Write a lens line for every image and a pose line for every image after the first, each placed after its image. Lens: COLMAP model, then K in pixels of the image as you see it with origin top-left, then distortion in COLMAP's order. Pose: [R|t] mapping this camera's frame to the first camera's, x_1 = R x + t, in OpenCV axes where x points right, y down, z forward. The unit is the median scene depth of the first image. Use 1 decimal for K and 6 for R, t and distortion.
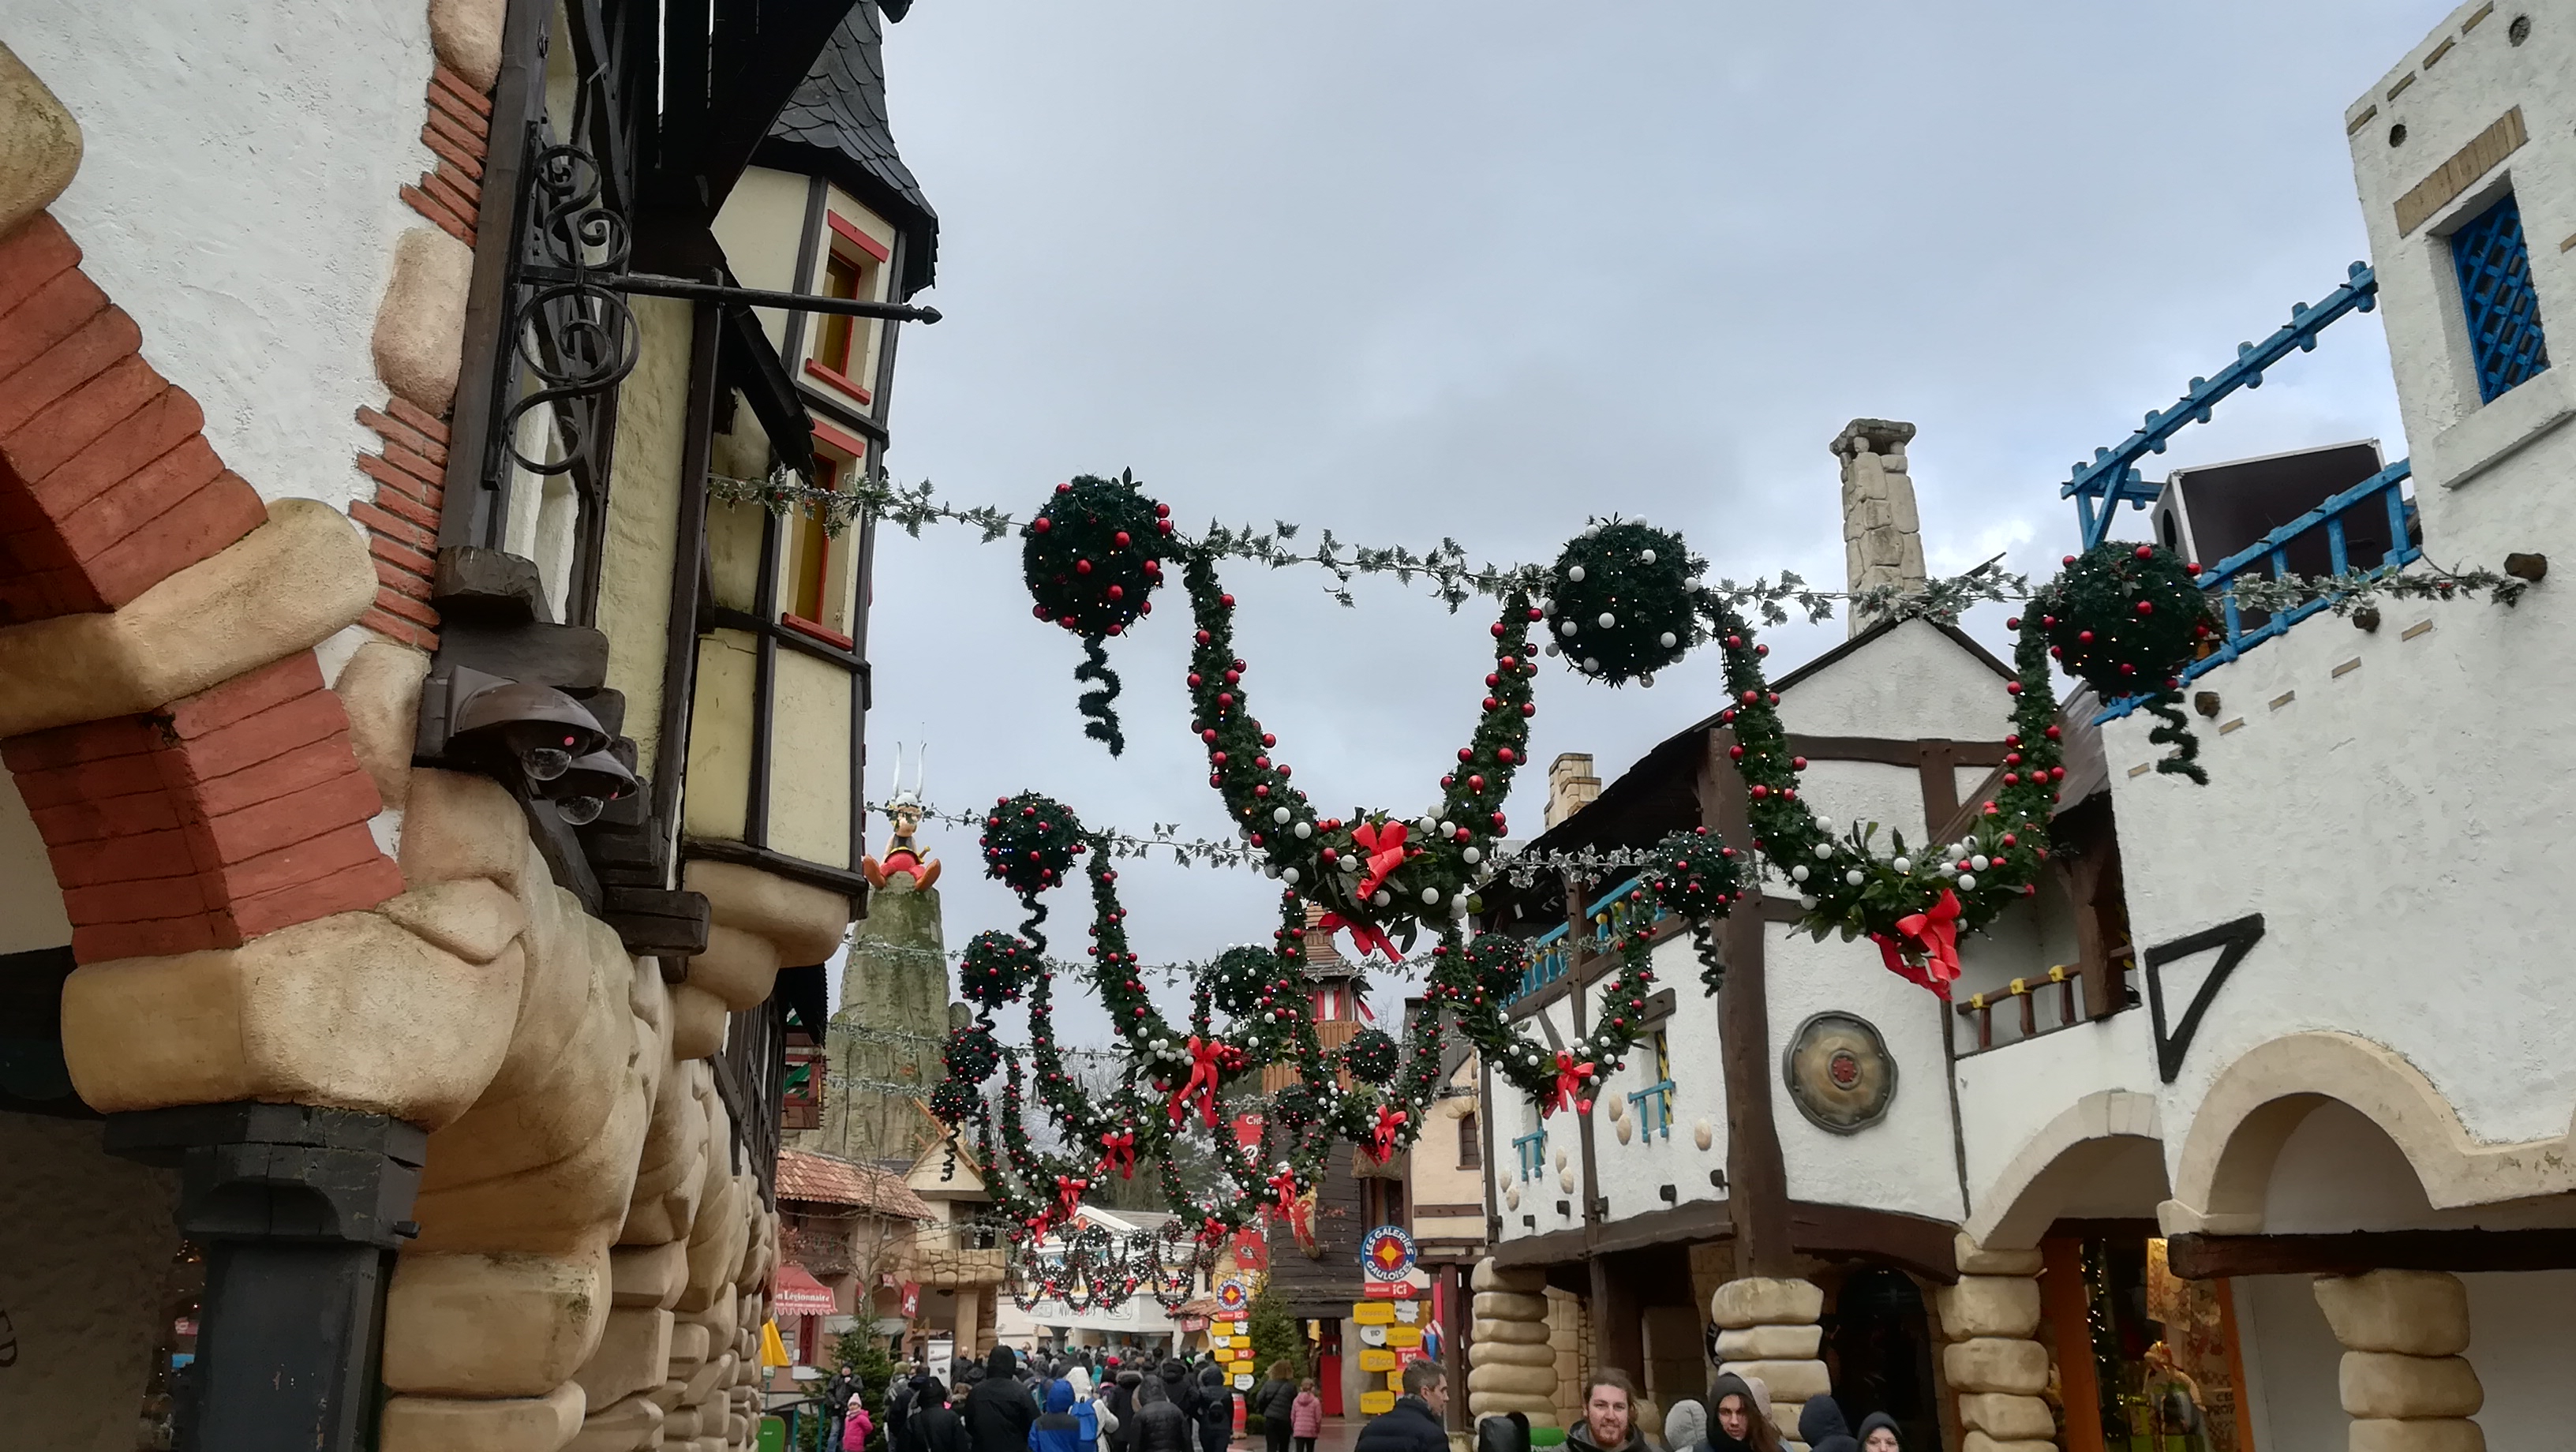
lens RADIAL K [[1993.0, 0, 1288.0], [0, 1993.0, 726.0], [0, 0, 1]] dist [0.012649, 0.003202]
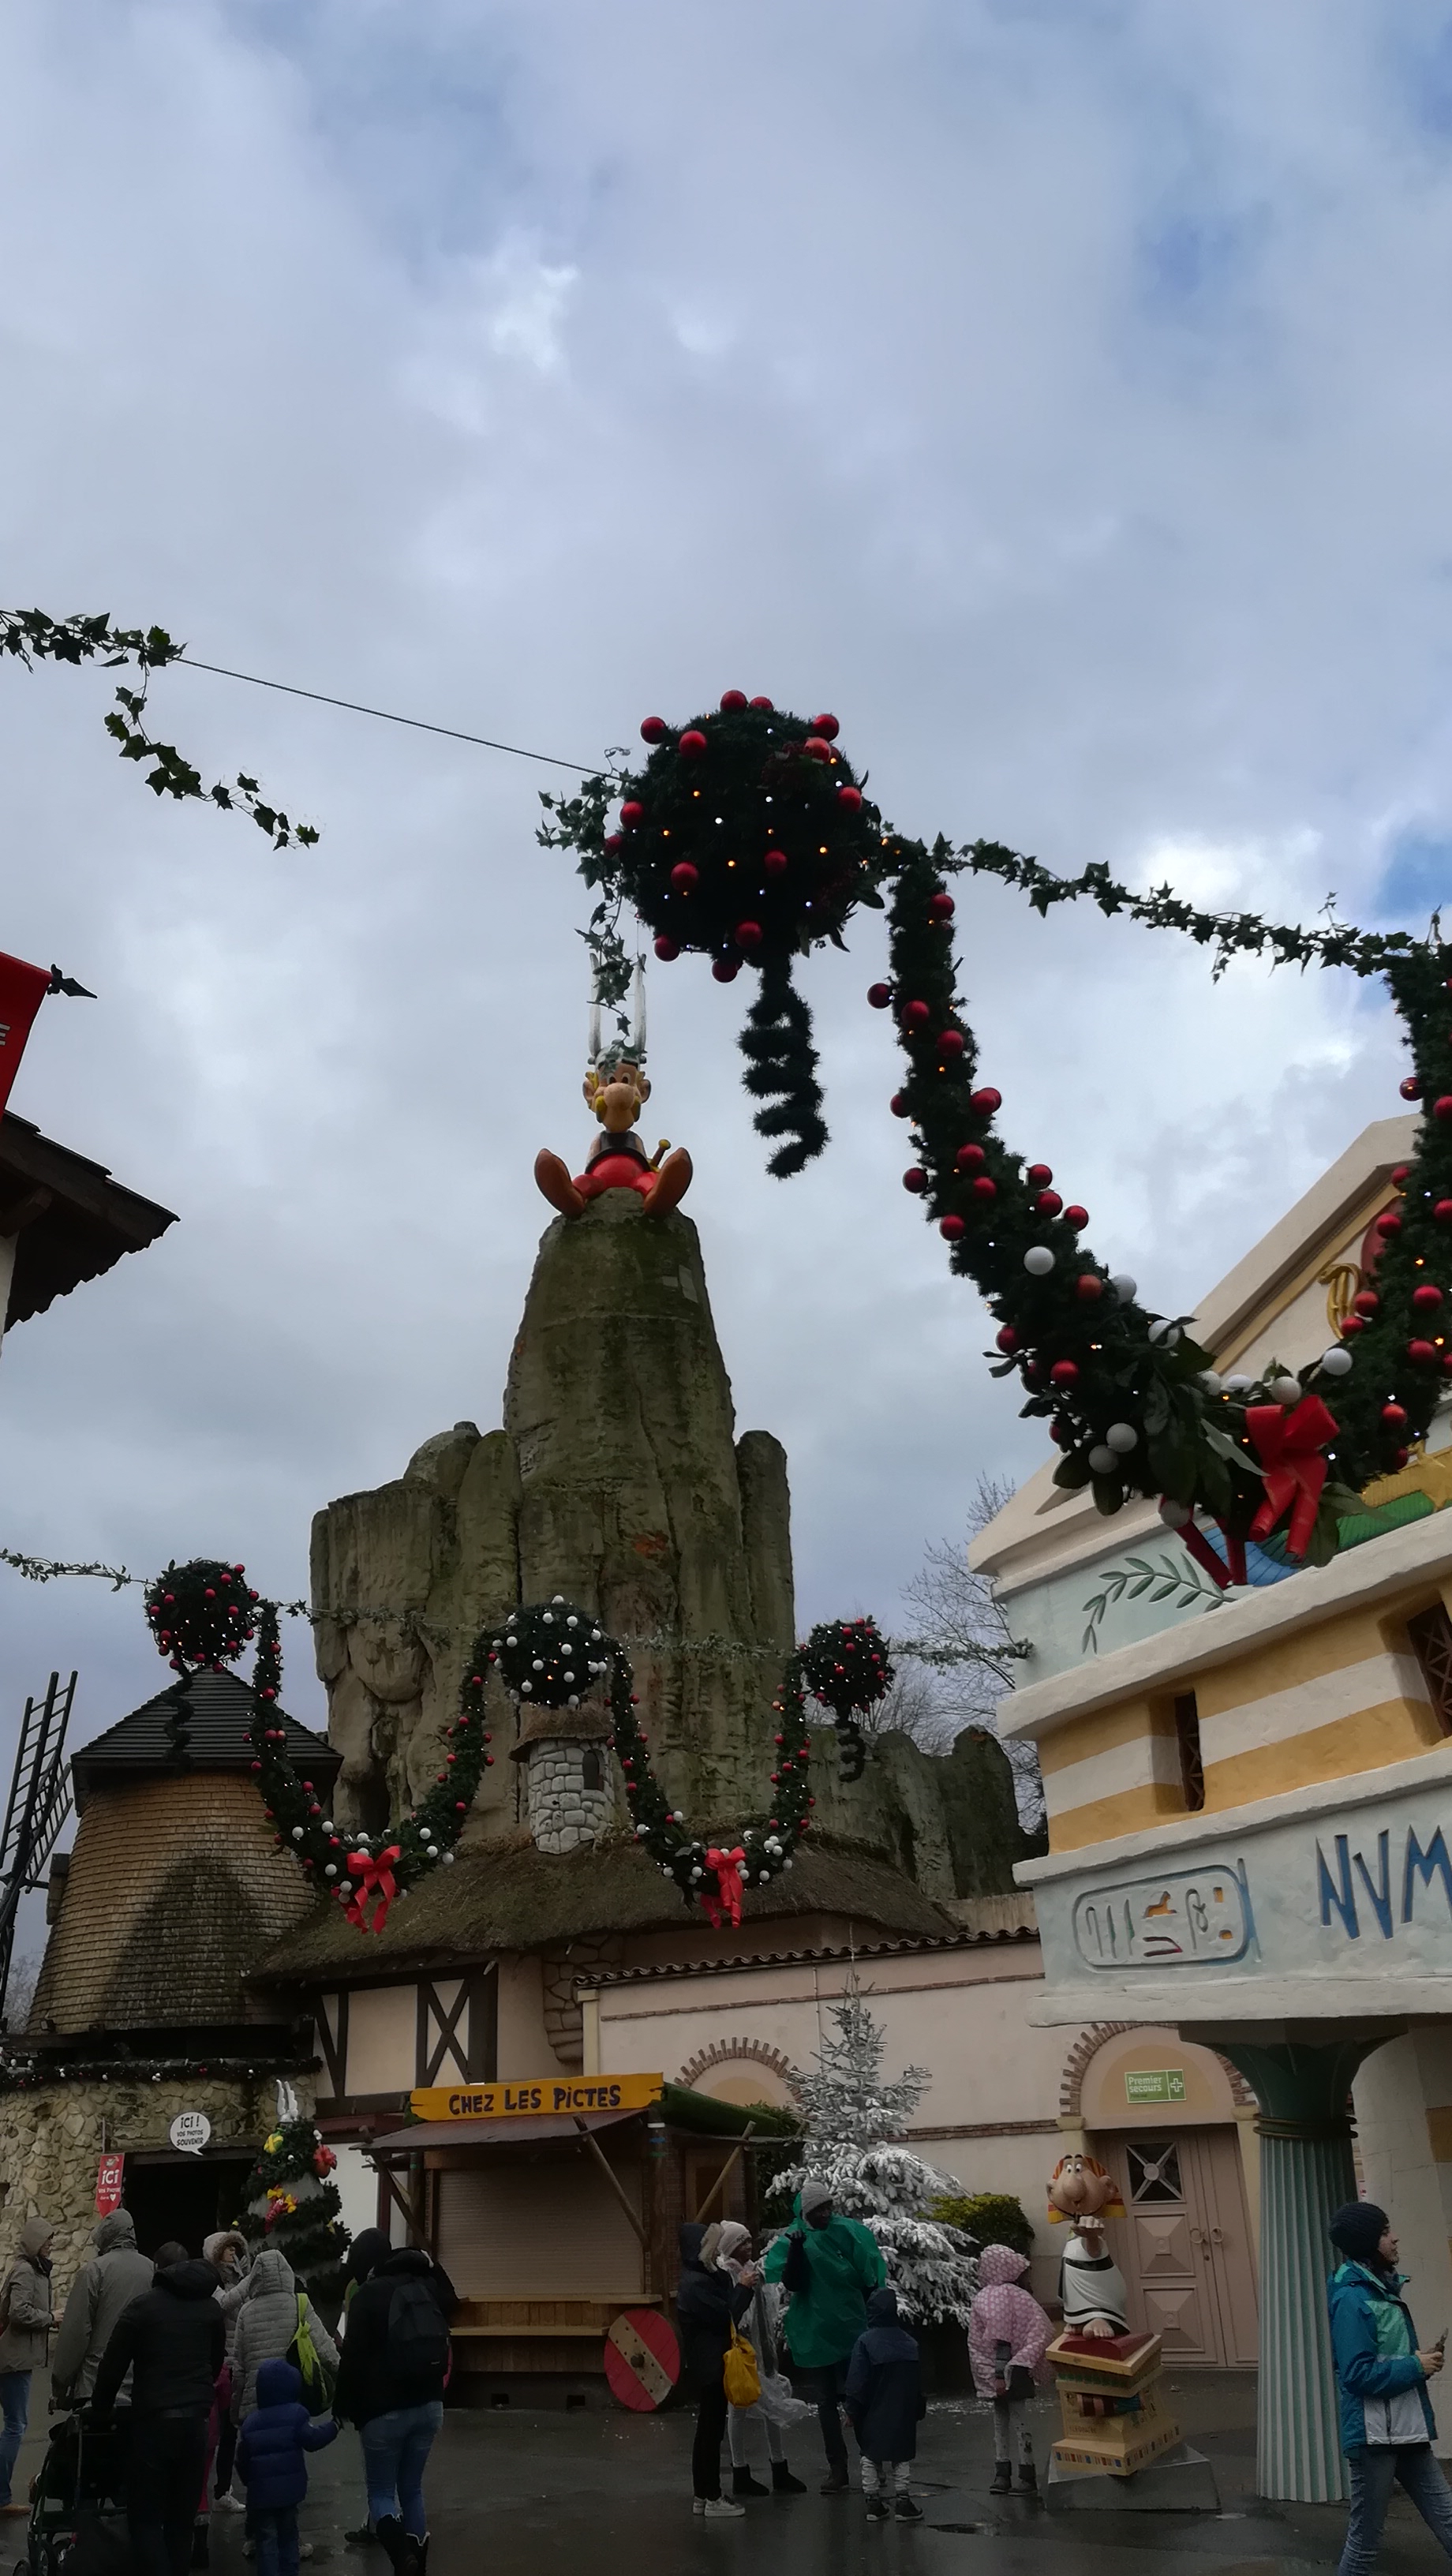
lens RADIAL K [[1993.0, 0, 726.0], [0, 1993.0, 1288.0], [0, 0, 1]] dist [0.012649, 0.003202]
pose [[0.972736, -0.125326, -0.195135, -0.702508], [0.103370, 0.987506, -0.118938, 1.548441], [0.207603, 0.095525, 0.973538, 5.034366]]
